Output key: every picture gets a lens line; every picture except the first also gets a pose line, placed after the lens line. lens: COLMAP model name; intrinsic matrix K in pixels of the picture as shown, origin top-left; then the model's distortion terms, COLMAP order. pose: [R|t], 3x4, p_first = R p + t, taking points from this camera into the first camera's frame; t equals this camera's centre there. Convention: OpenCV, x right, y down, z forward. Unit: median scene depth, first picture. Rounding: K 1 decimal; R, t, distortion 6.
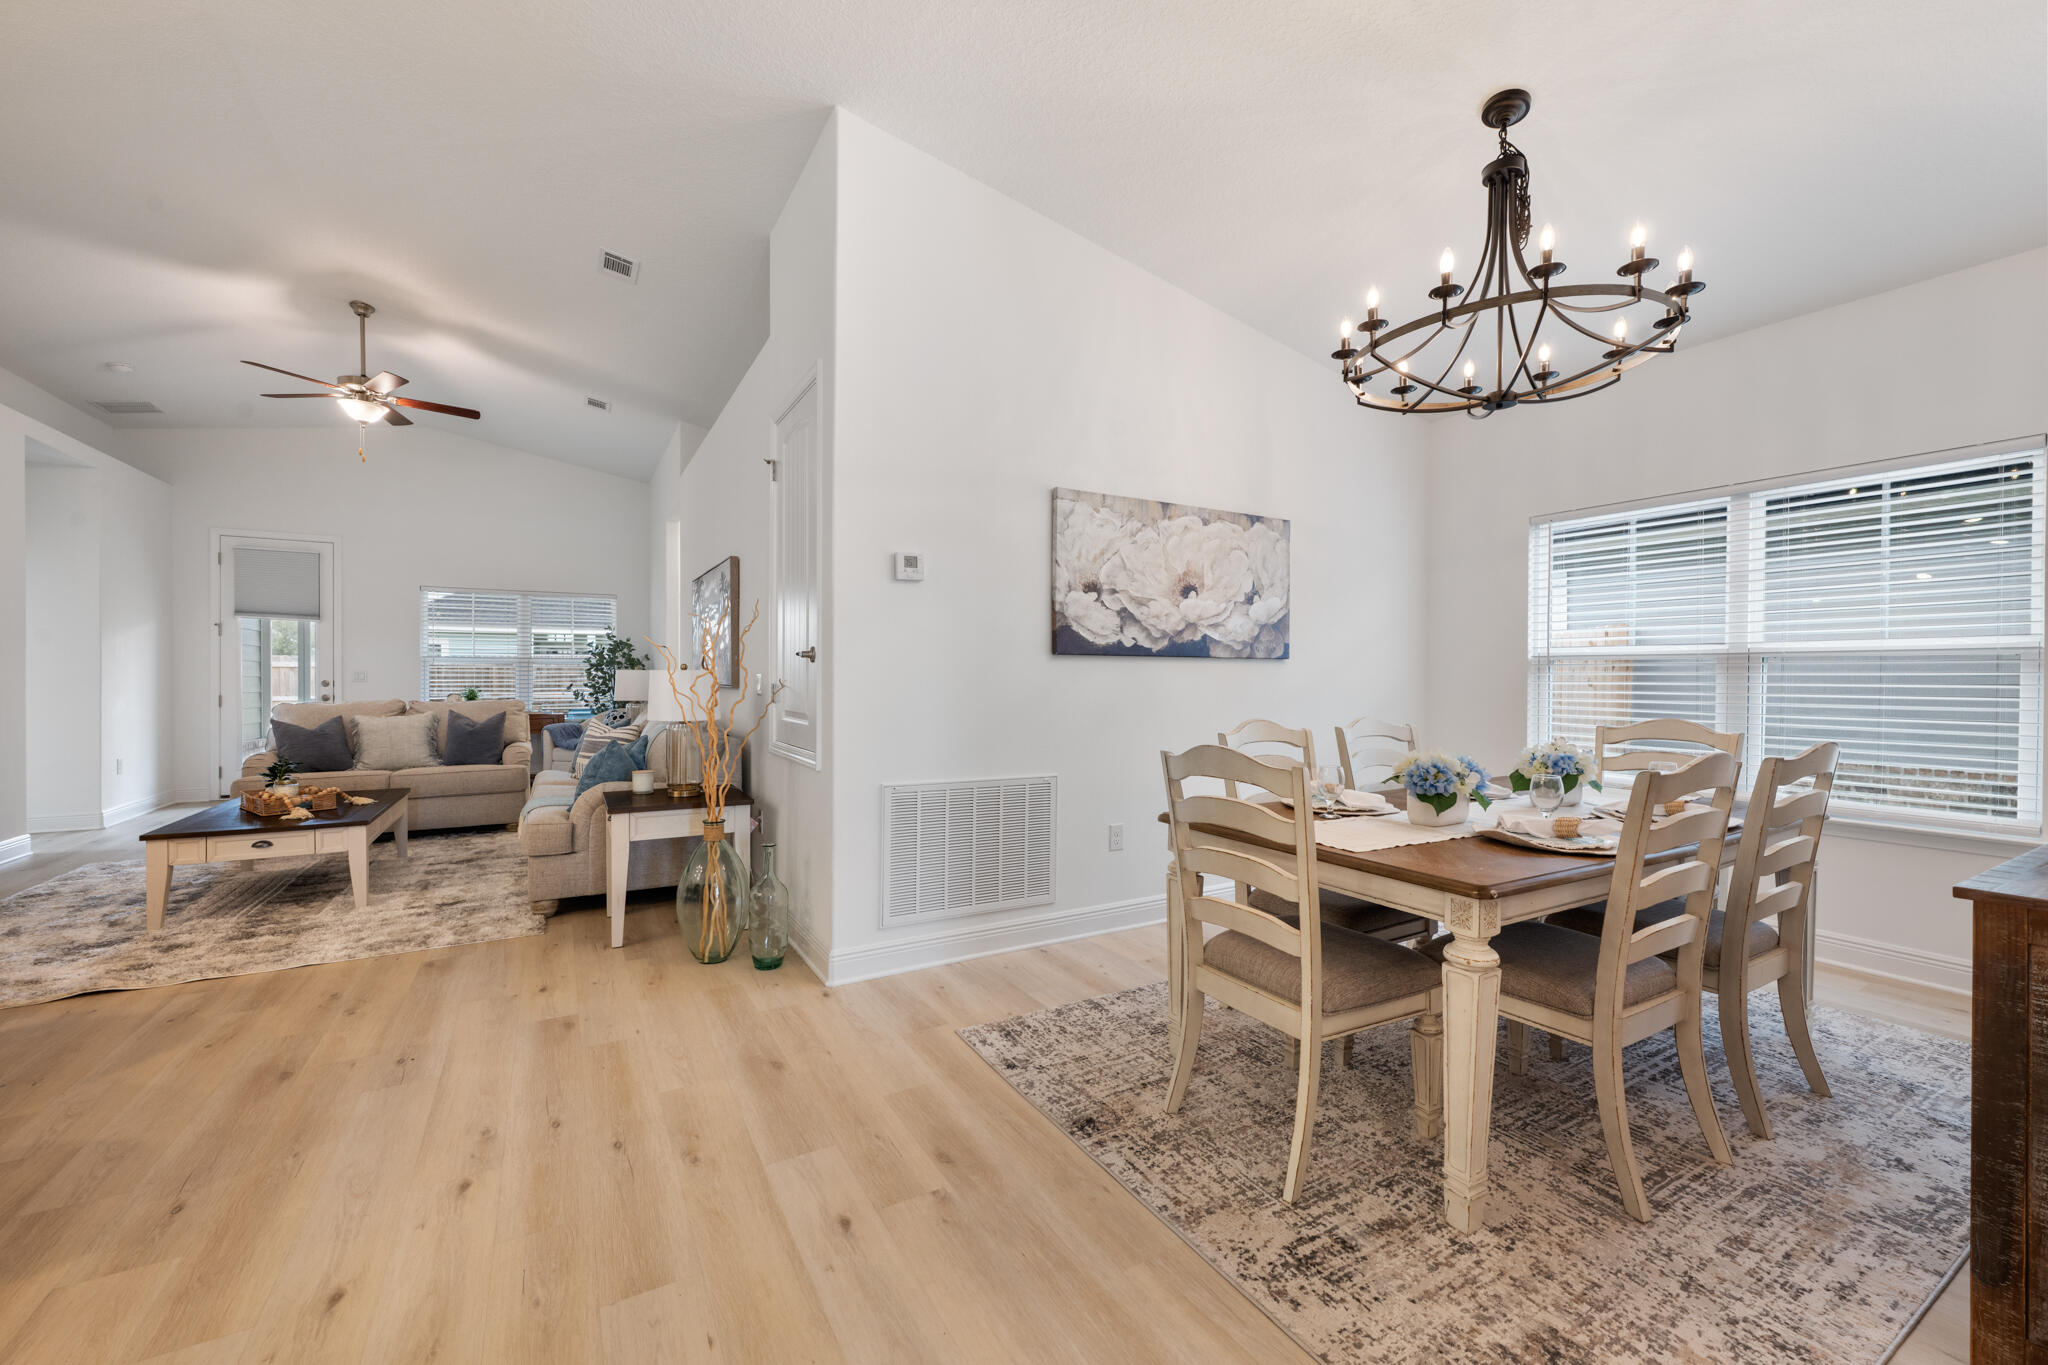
lens RADIAL K [[811.1, 0, 1034.5], [0, 811.1, 683.1], [0, 0, 1]] dist [-0.001686, 0.000058]
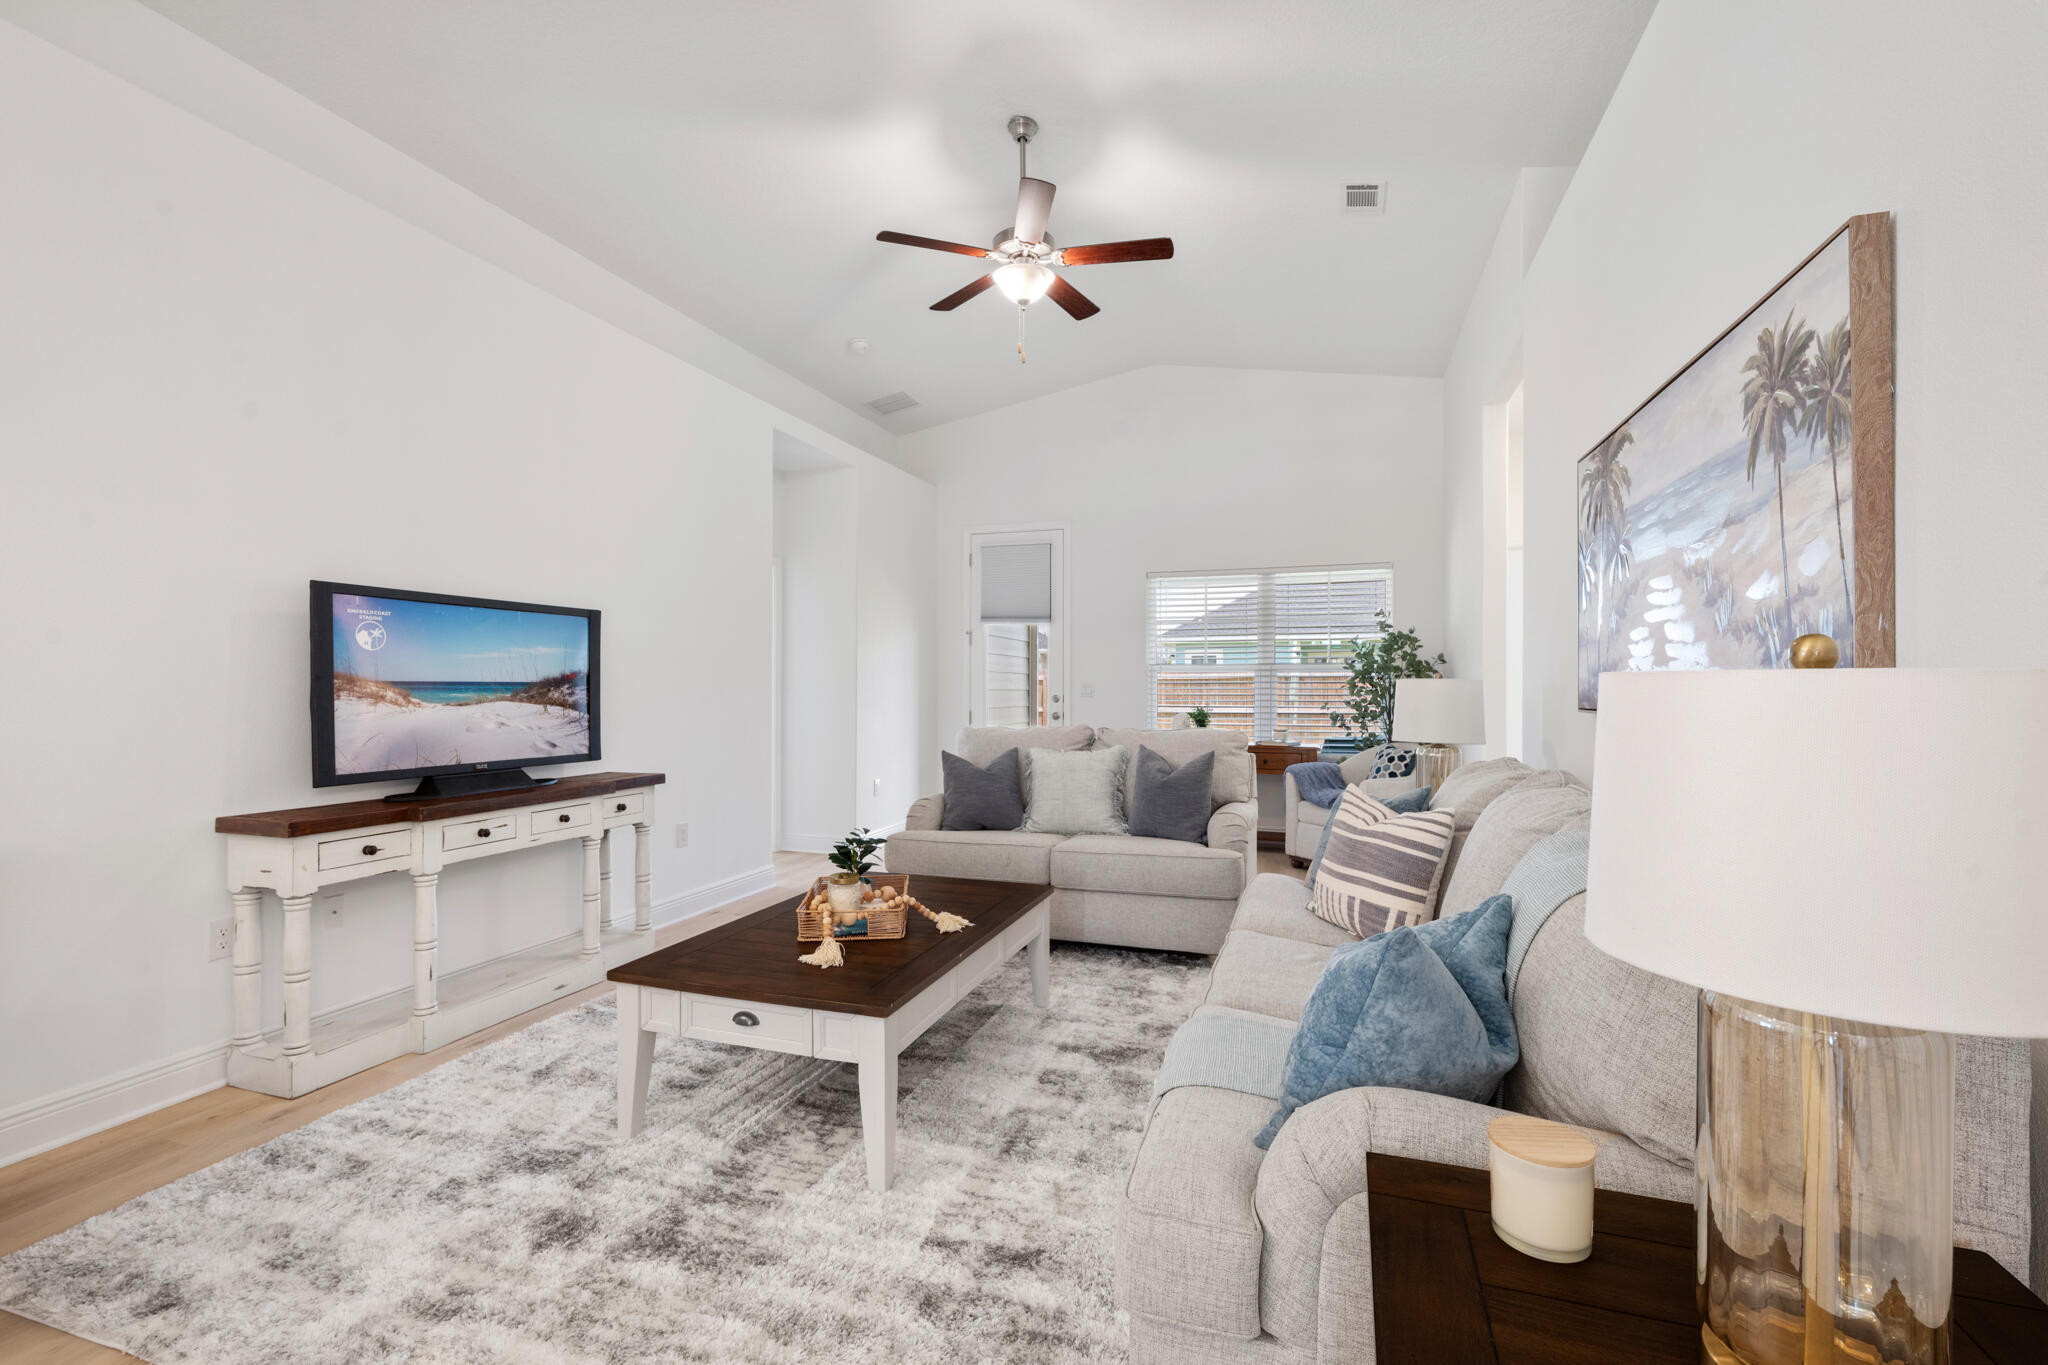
lens RADIAL K [[902.2, 0, 1023.7], [0, 902.2, 681.5], [0, 0, 1]] dist [-0.002318, 0.000958]
pose [[0.652327, -0.007001, -0.757905, -0.401383], [-0.004766, 0.999900, -0.013338, -0.009661], [0.757923, 0.012313, 0.652228, 0.760125]]
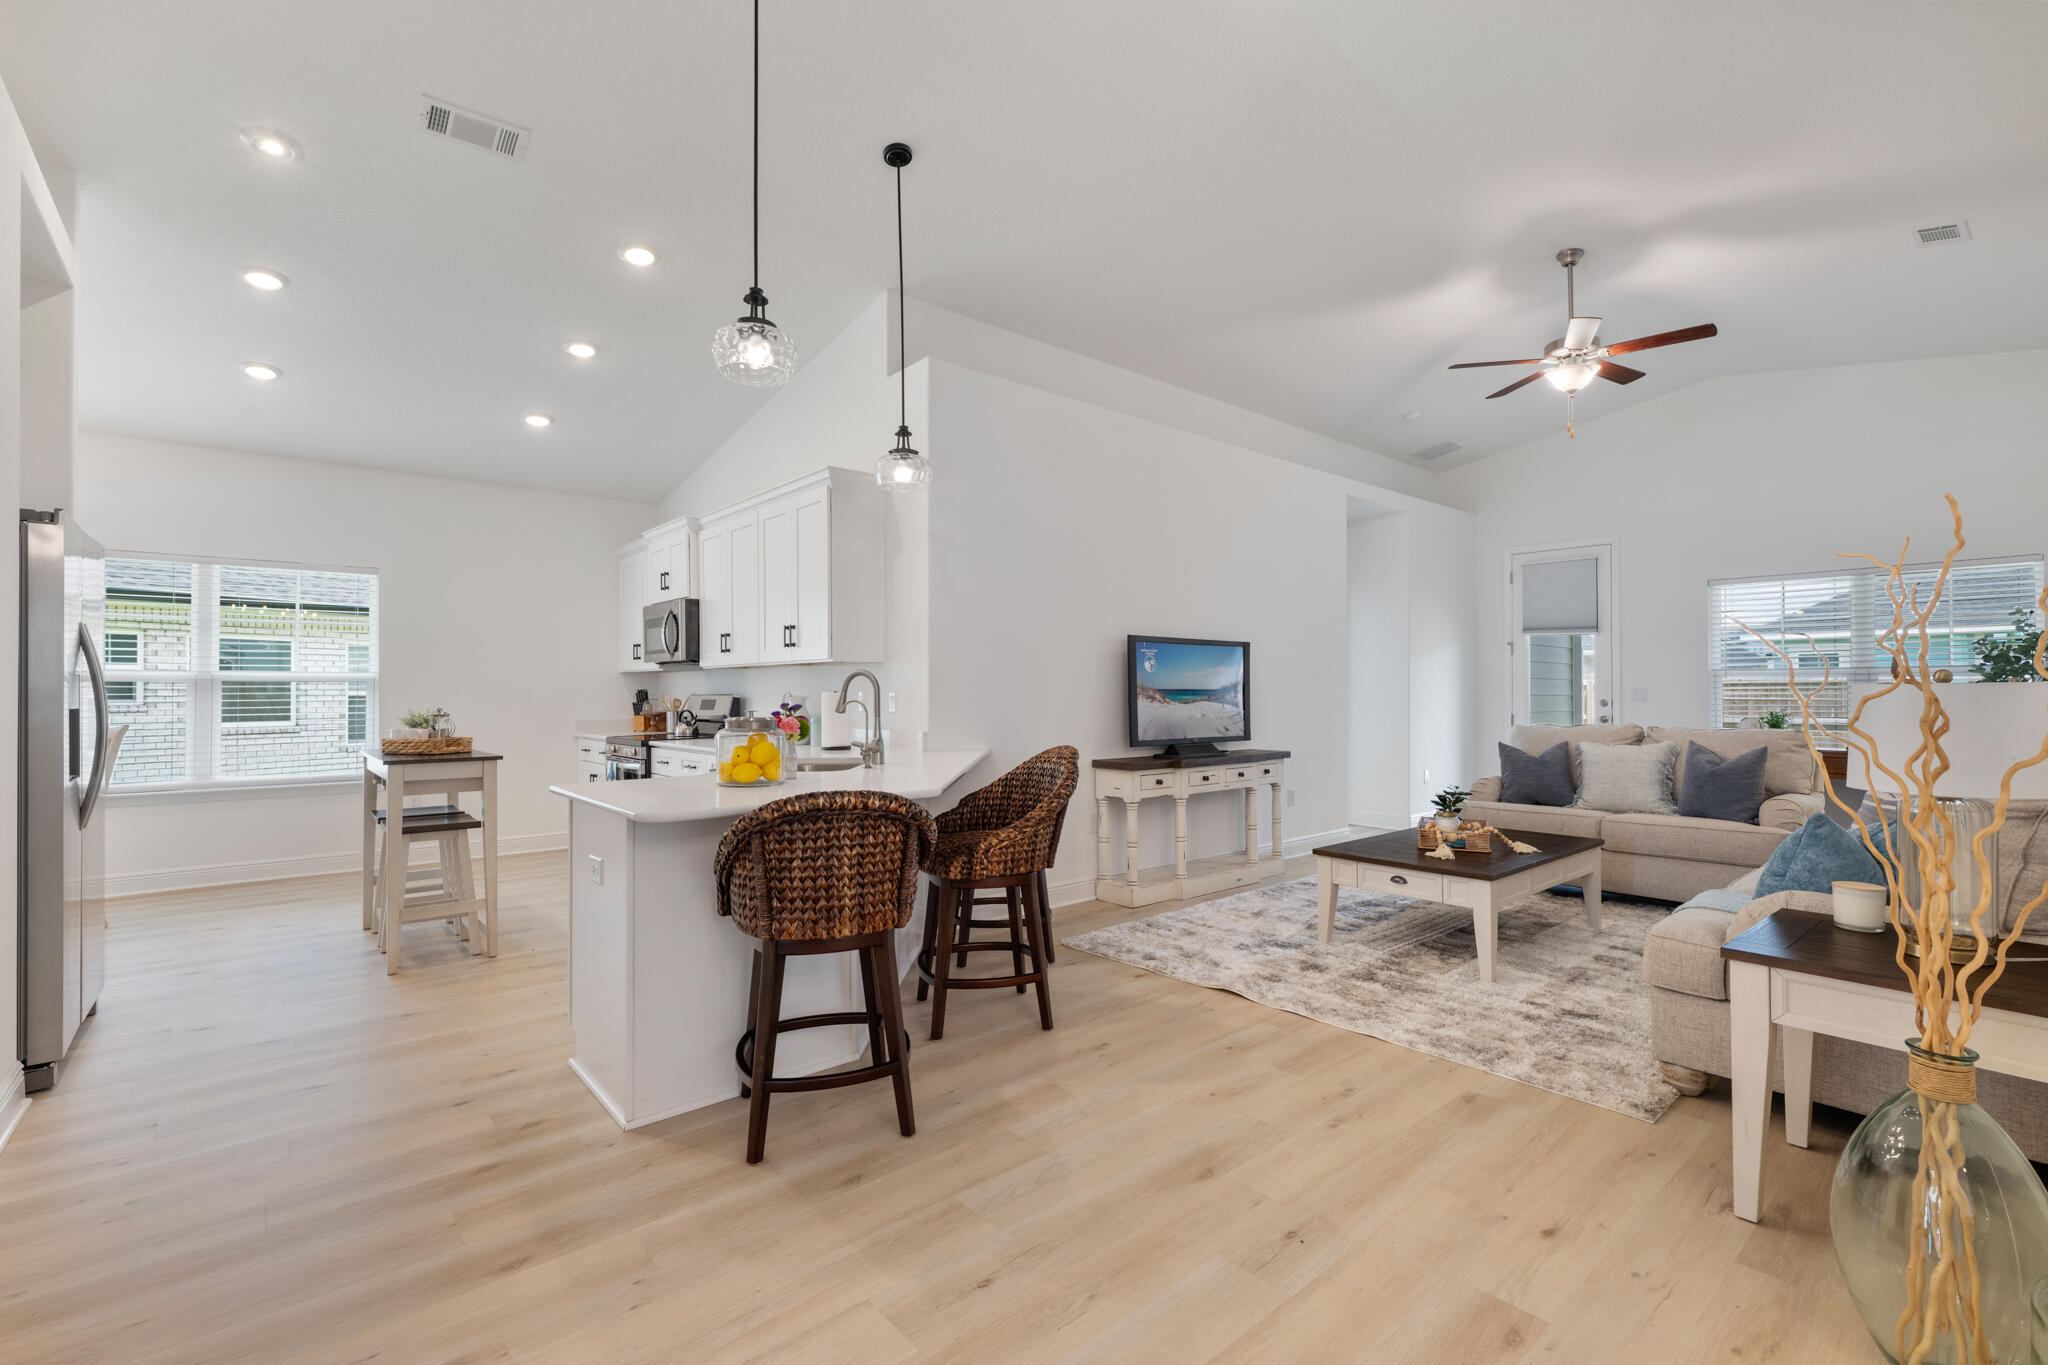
lens RADIAL K [[902.2, 0, 1020.1], [0, 902.2, 684.2], [0, 0, 1]] dist [-0.002318, 0.000958]
pose [[0.172344, -0.012757, -0.984954, -0.020933], [-0.005820, 0.999885, -0.013969, -0.005060], [0.985020, 0.008140, 0.172250, 0.403448]]
